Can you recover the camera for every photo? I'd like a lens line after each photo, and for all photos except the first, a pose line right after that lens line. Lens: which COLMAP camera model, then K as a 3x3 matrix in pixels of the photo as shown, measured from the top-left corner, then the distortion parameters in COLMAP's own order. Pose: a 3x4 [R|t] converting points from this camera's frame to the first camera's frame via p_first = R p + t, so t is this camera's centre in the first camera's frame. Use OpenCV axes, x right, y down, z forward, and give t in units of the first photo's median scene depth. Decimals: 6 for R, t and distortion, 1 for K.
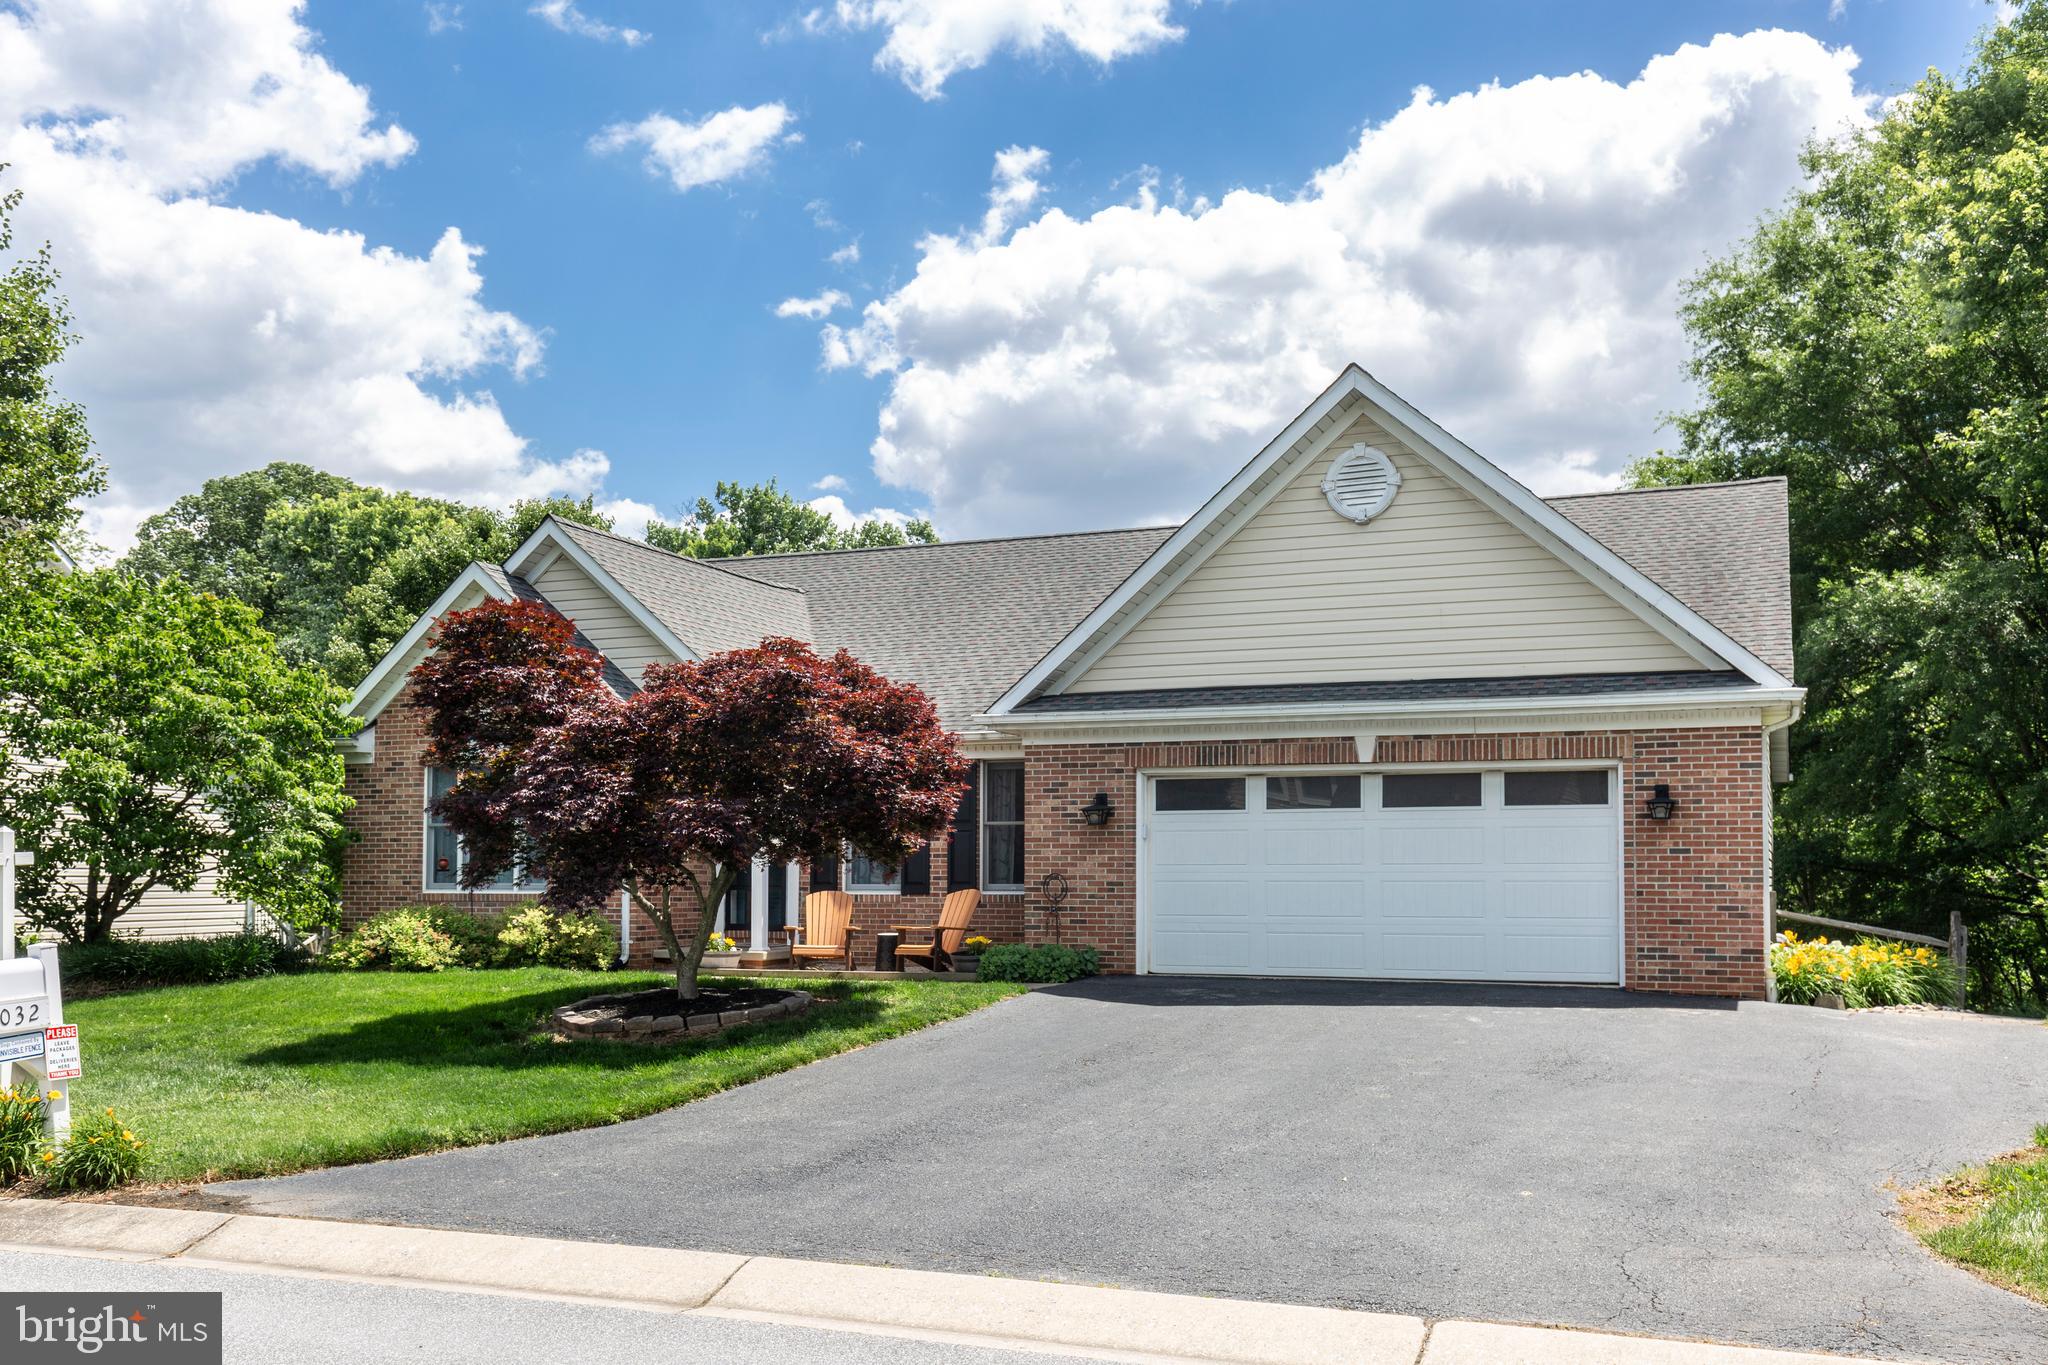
lens RADIAL K [[1875.4, 0, 1068.9], [0, 1875.4, 753.0], [0, 0, 1]] dist [0.007273, 0.005073]
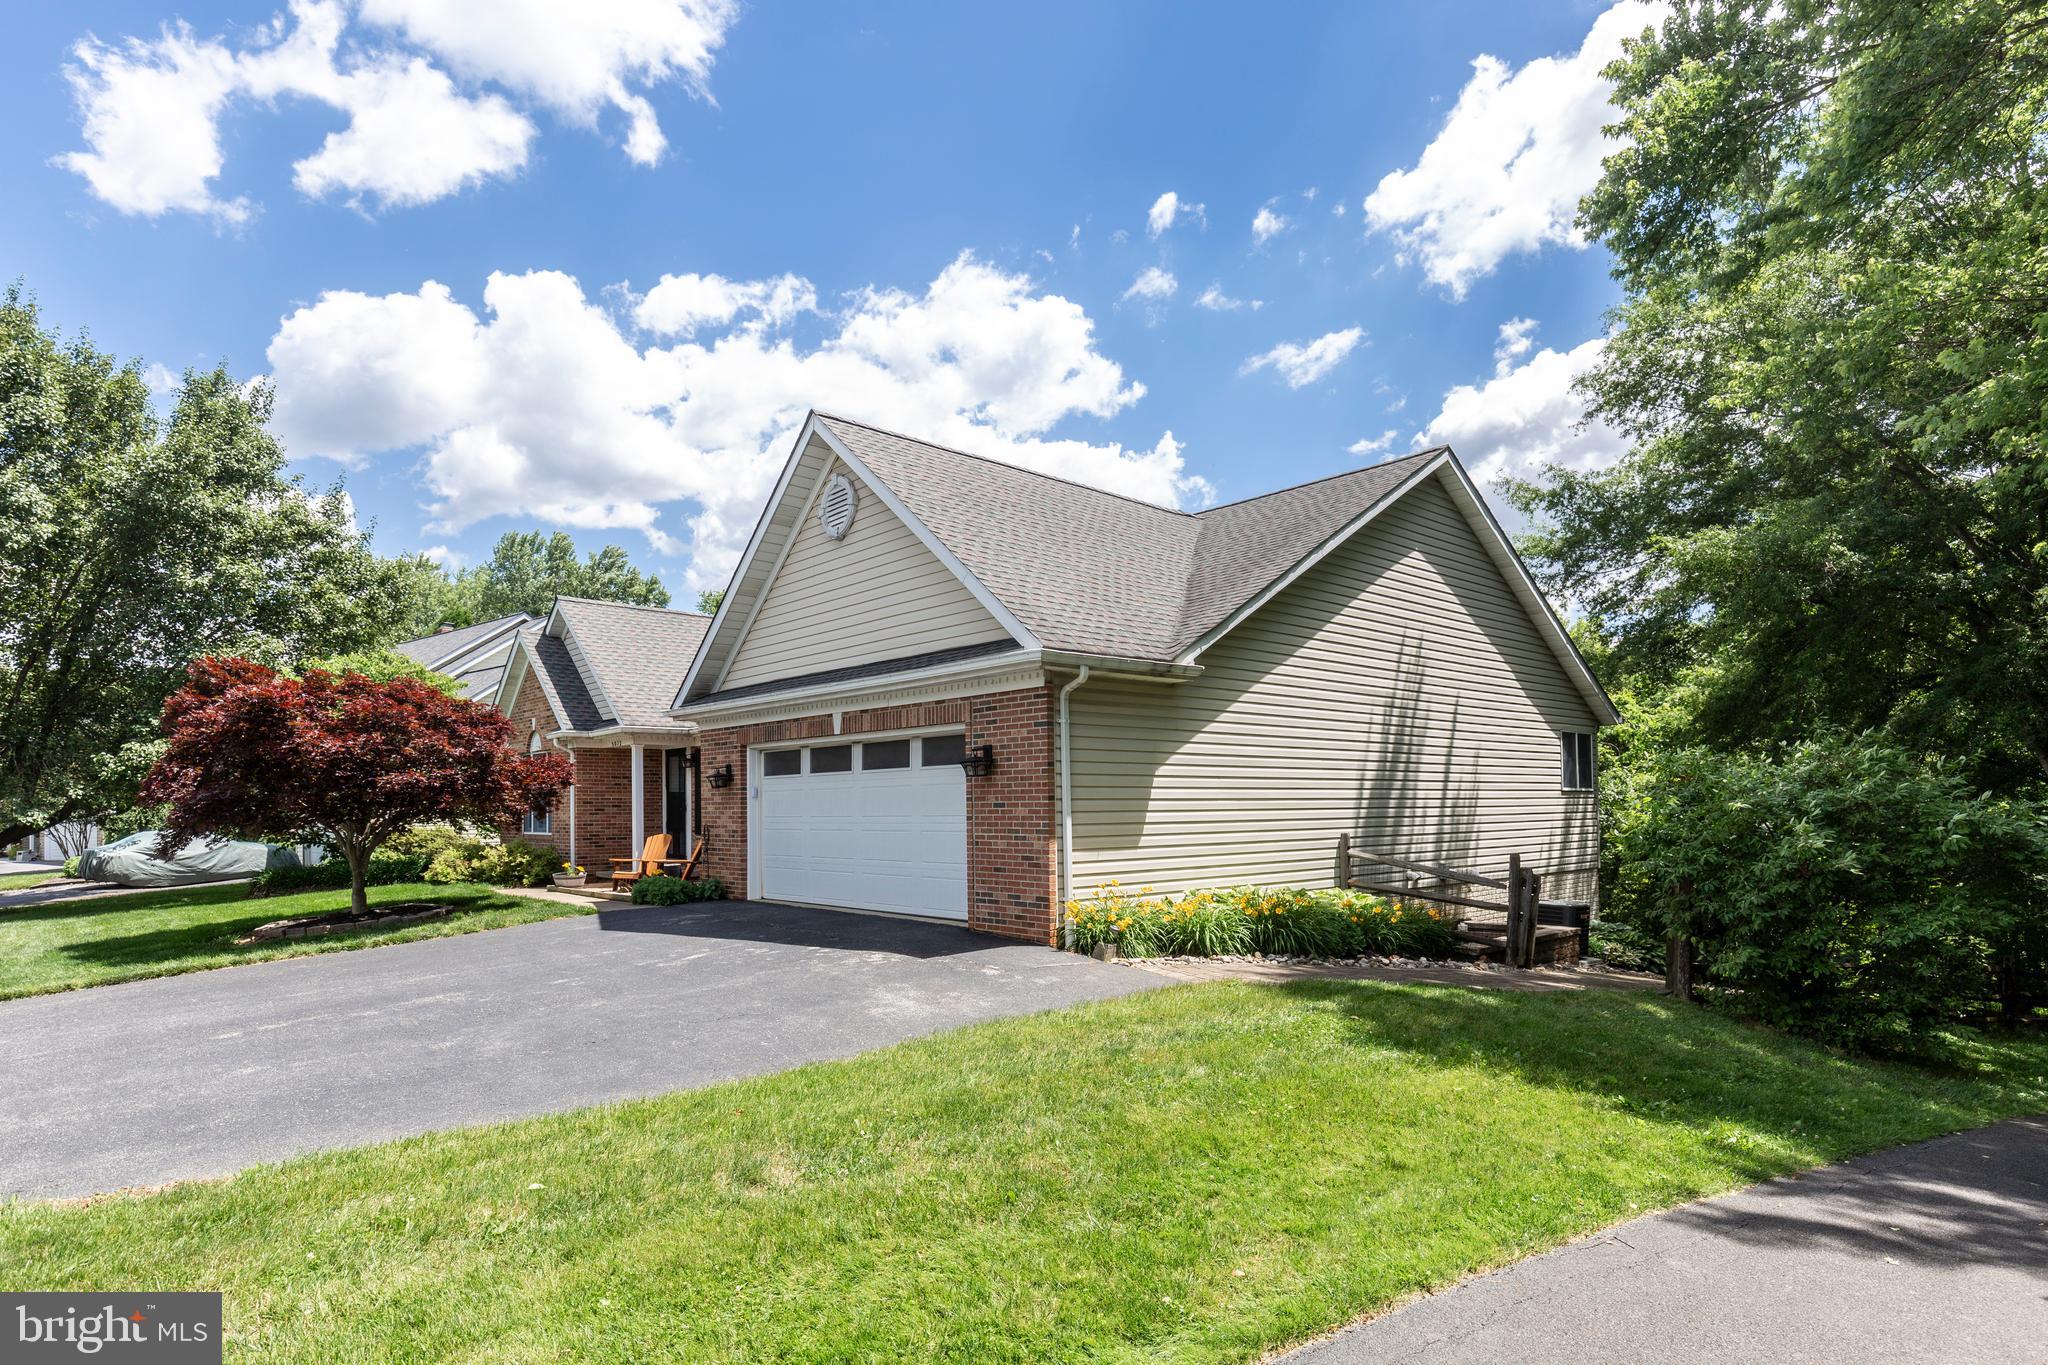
lens RADIAL K [[1112.9, 0, 1010.2], [0, 1112.9, 765.5], [0, 0, 1]] dist [0.003238, 0.000232]
pose [[0.889153, -0.028096, -0.456746, 0.582368], [0.041902, 0.998919, 0.020123, 0.015366], [0.455687, -0.037030, 0.889370, 0.397678]]
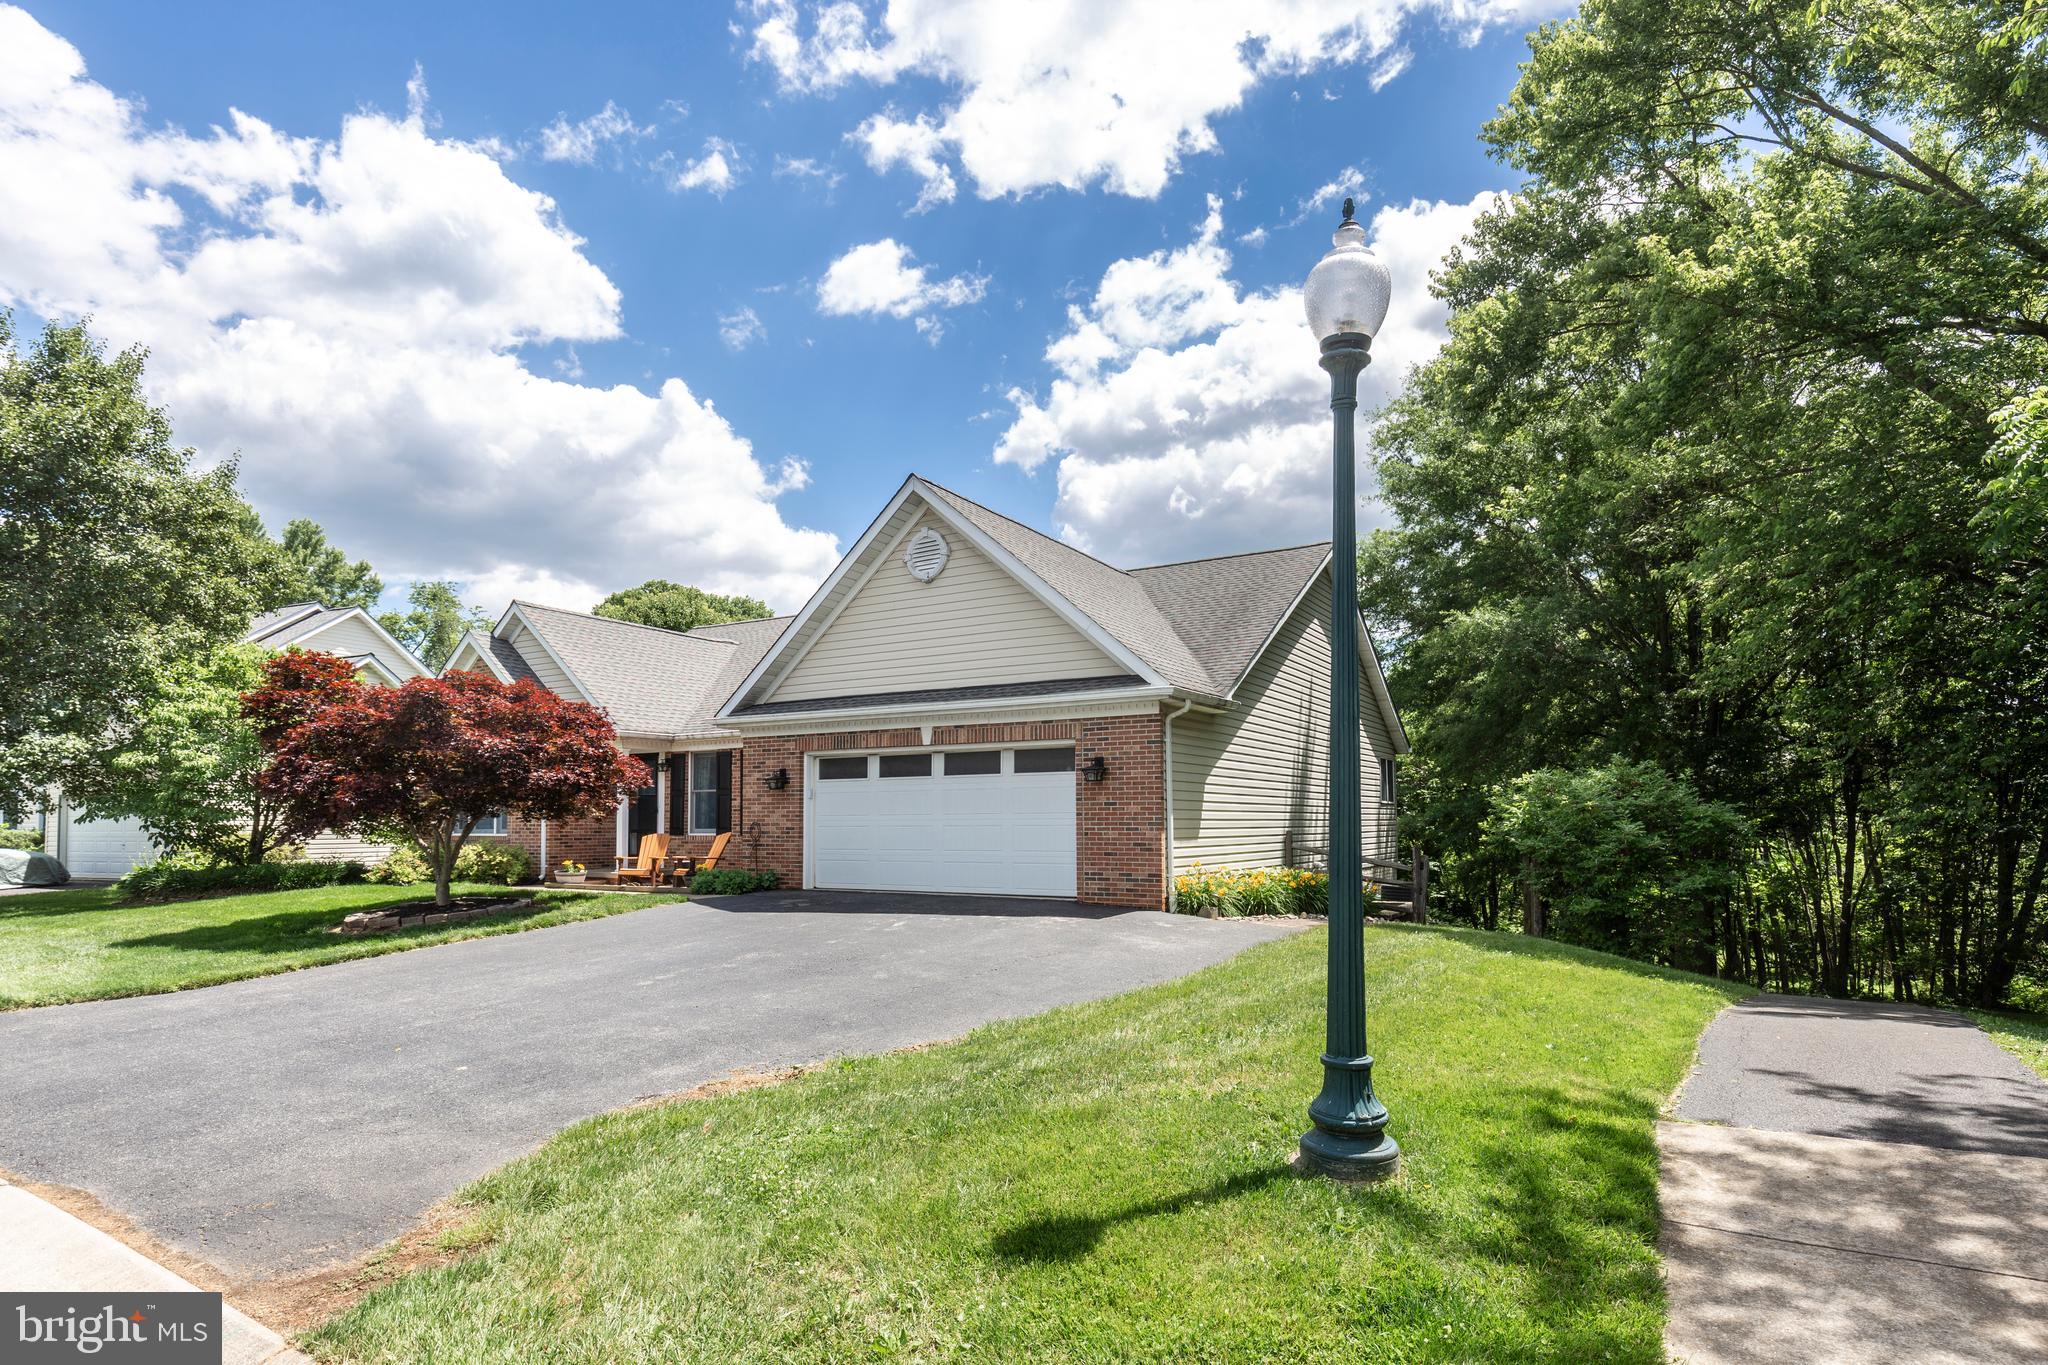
lens RADIAL K [[1116.6, 0, 1041.0], [0, 1116.6, 804.5], [0, 0, 1]] dist [0.006194, -0.000247]
pose [[0.987489, -0.007643, -0.157505, 0.376508], [0.015736, 0.998615, 0.050203, 0.009034], [0.156903, -0.052053, 0.986241, 0.154701]]
